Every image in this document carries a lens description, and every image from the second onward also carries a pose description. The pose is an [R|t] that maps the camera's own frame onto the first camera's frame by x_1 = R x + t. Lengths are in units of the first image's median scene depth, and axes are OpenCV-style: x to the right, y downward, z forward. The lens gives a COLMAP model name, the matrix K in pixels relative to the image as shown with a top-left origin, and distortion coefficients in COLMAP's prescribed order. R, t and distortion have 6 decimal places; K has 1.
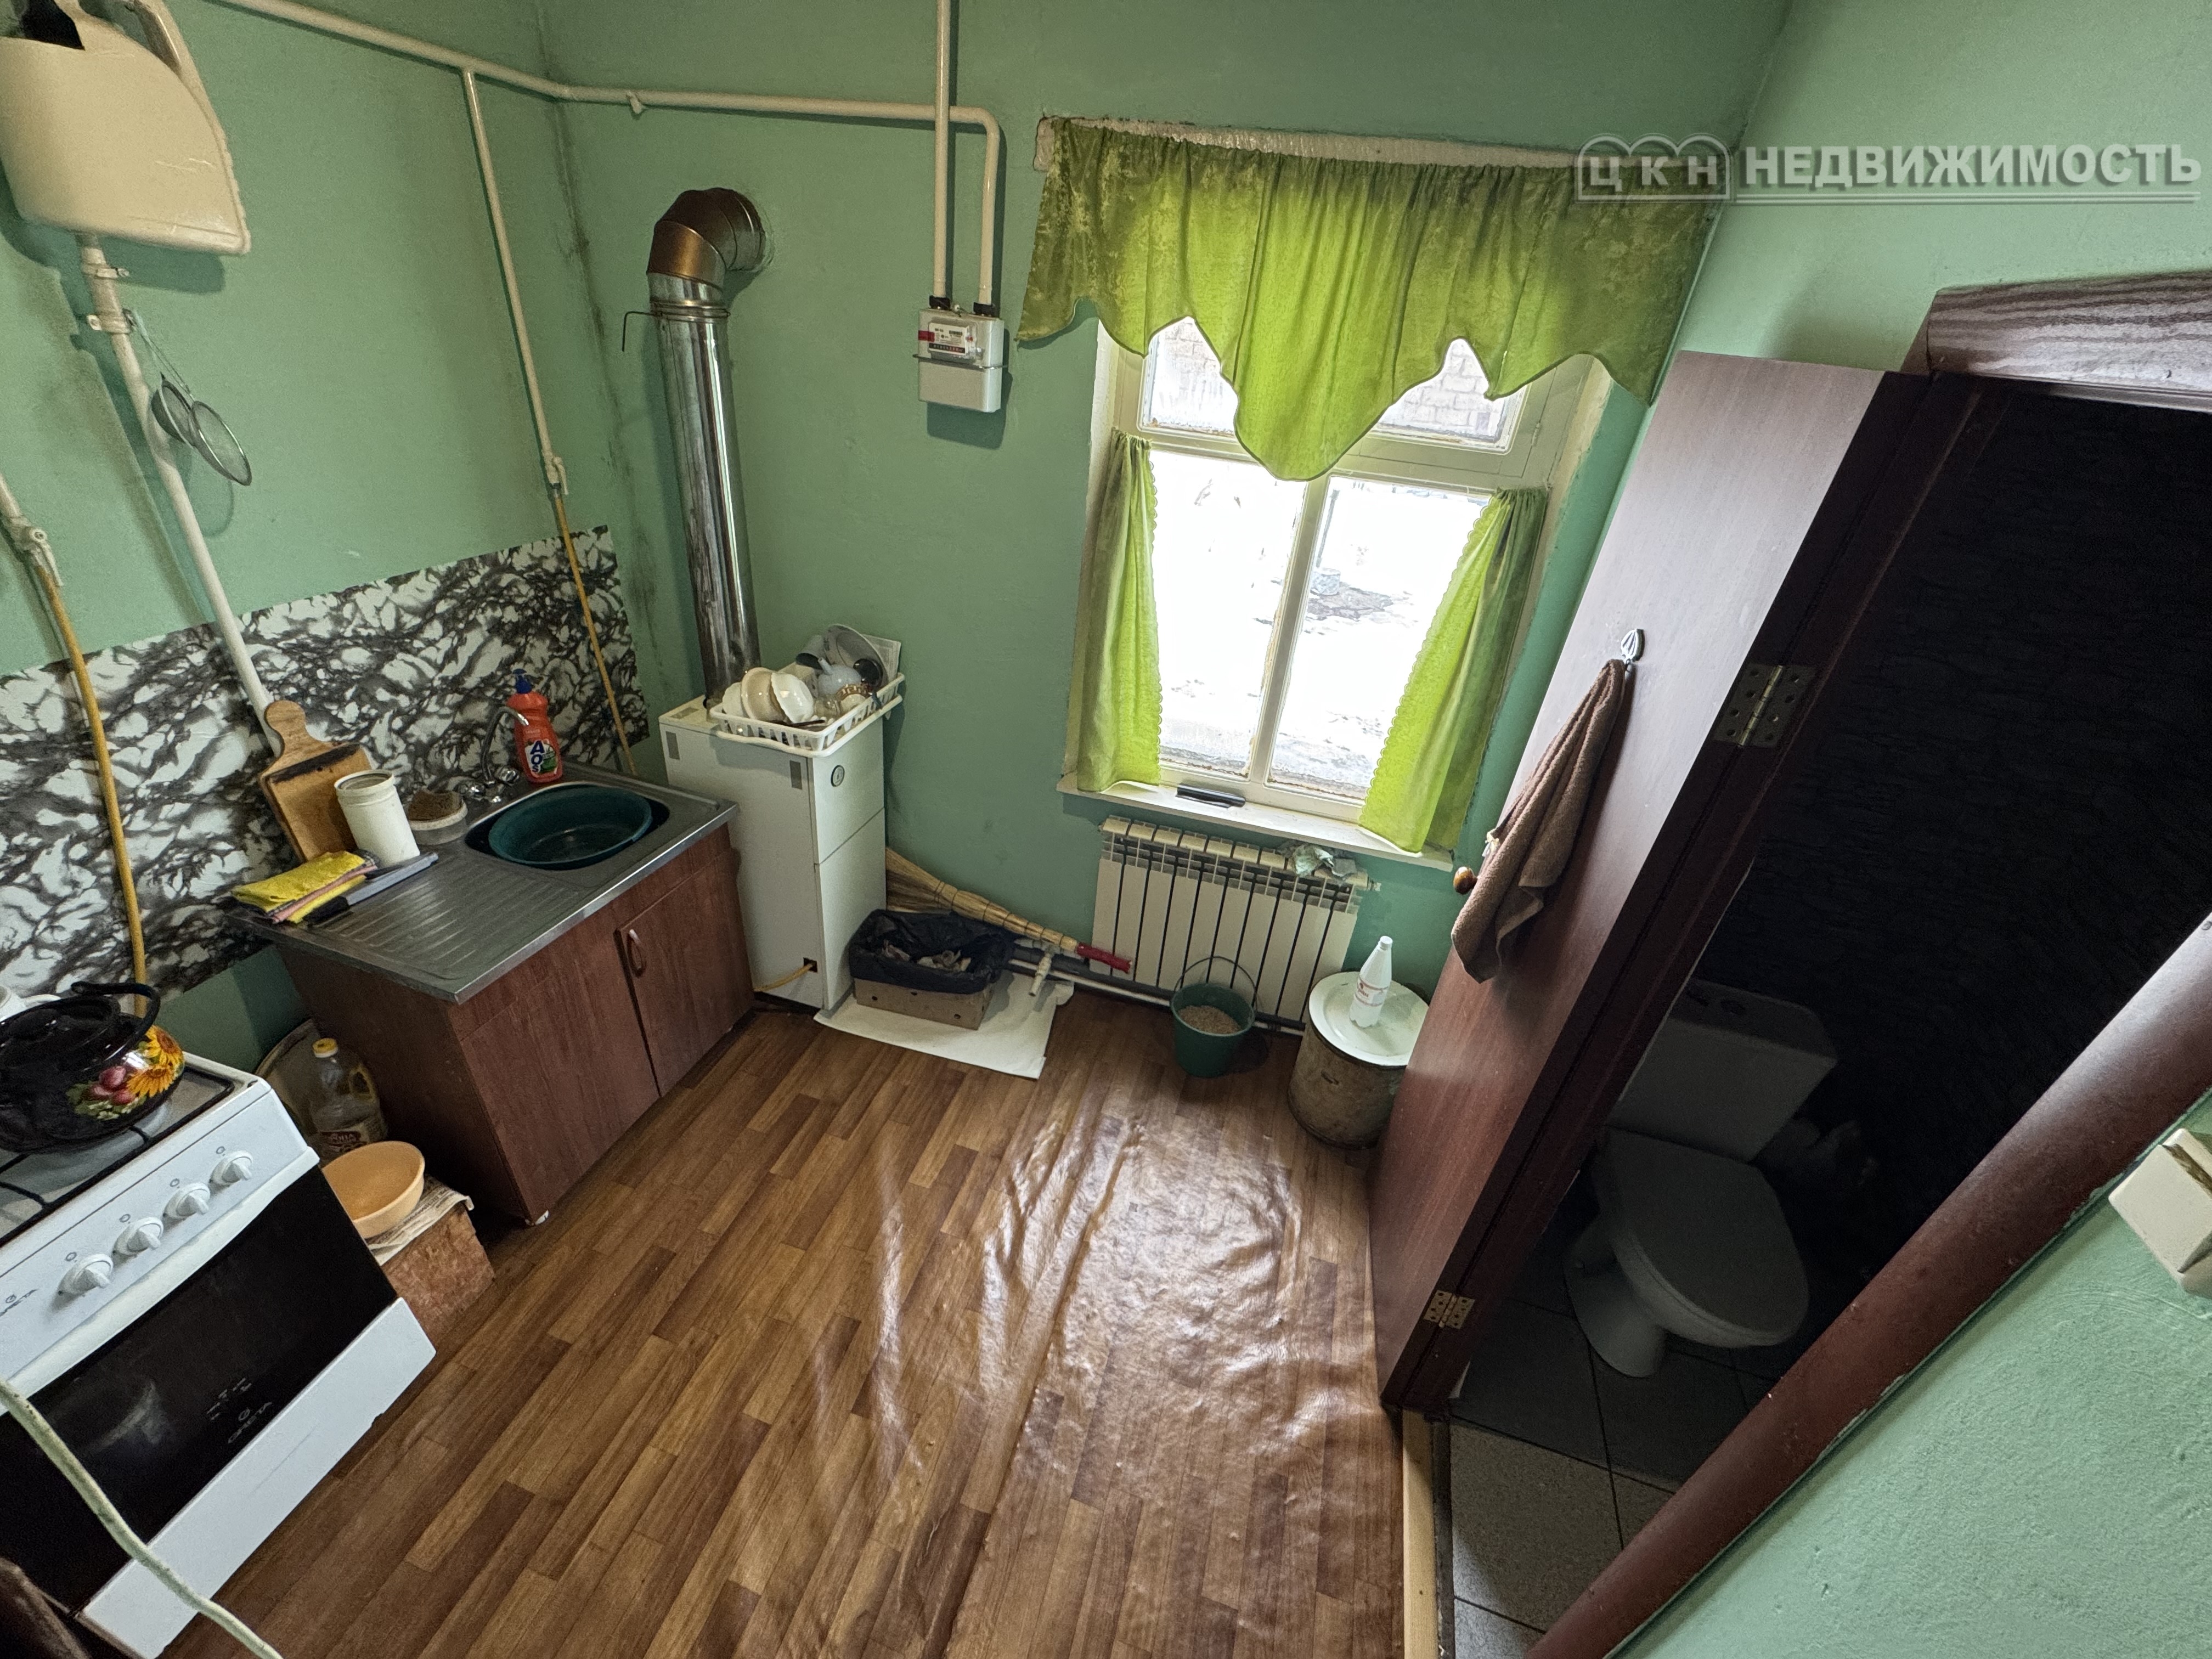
lens RADIAL K [[889.9, 0, 1102.0], [0, 889.9, 835.3], [0, 0, 1]] dist [-0.010528, 0.000630]
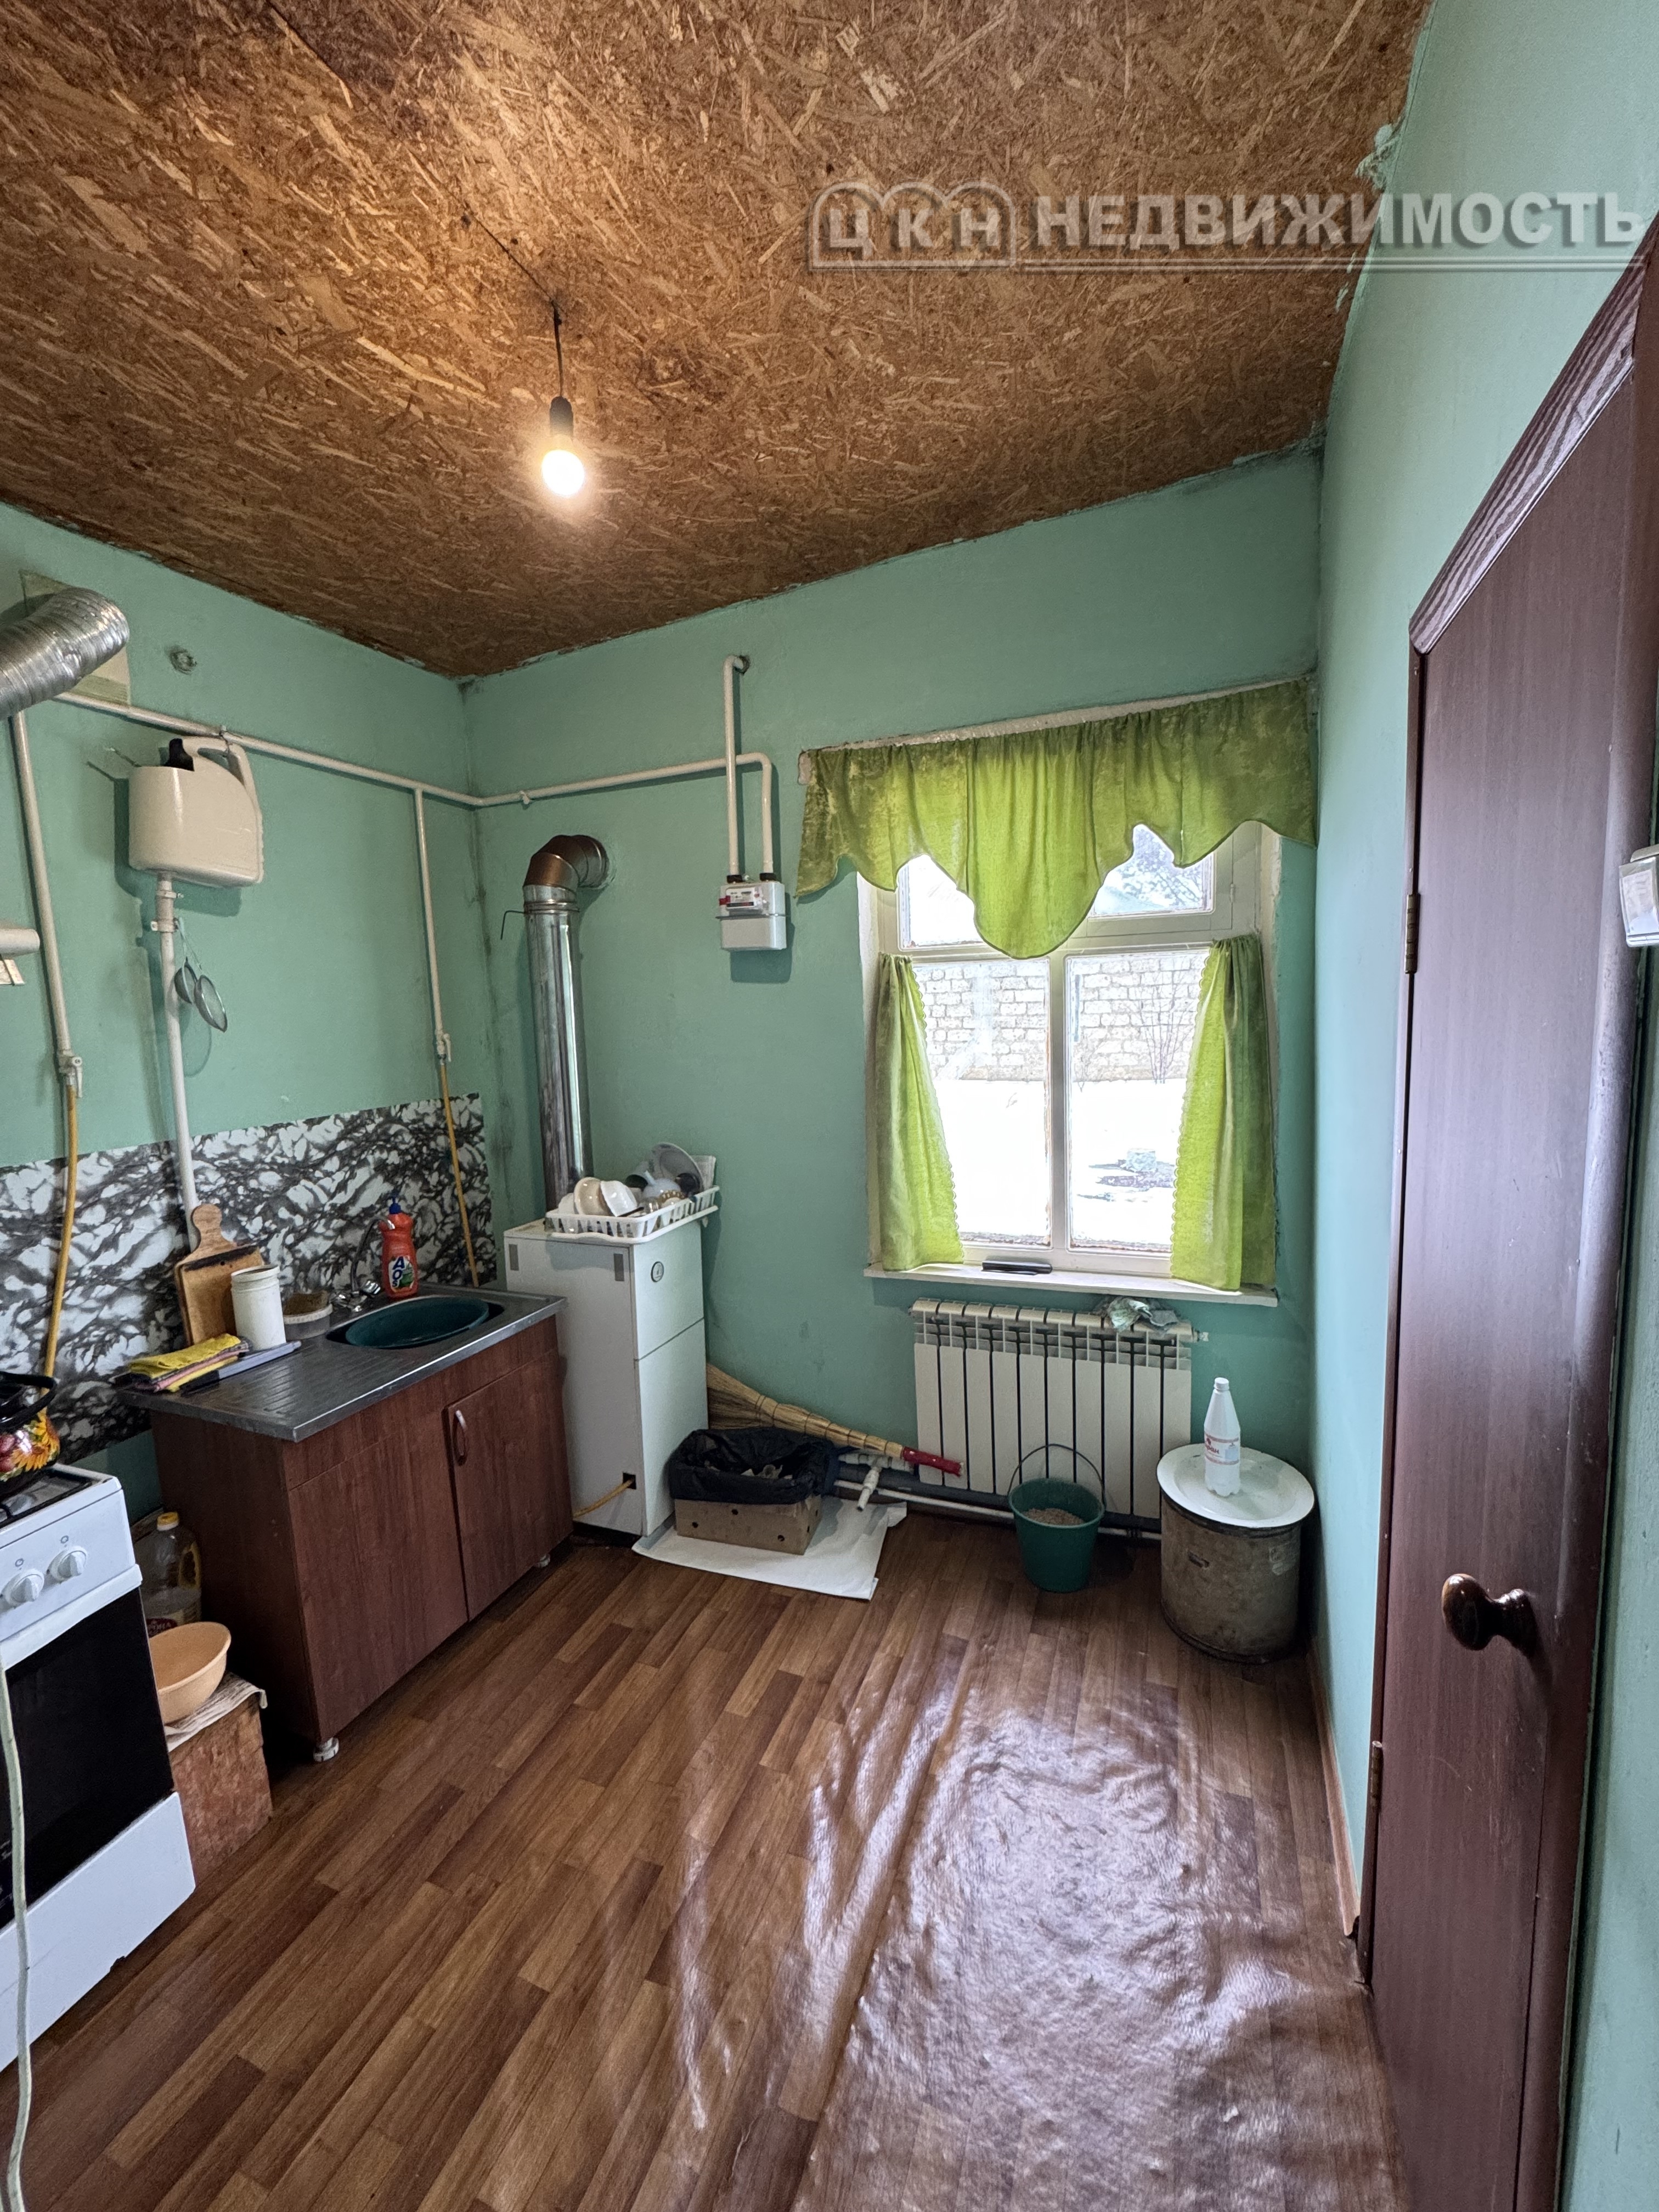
lens RADIAL K [[889.9, 0, 824.2], [0, 889.9, 1096.4], [0, 0, 1]] dist [-0.010528, 0.000630]
pose [[0.986531, -0.118213, -0.113055, 0.059261], [0.059437, 0.902990, -0.425531, 0.262577], [0.152391, 0.413080, 0.897854, -0.024321]]
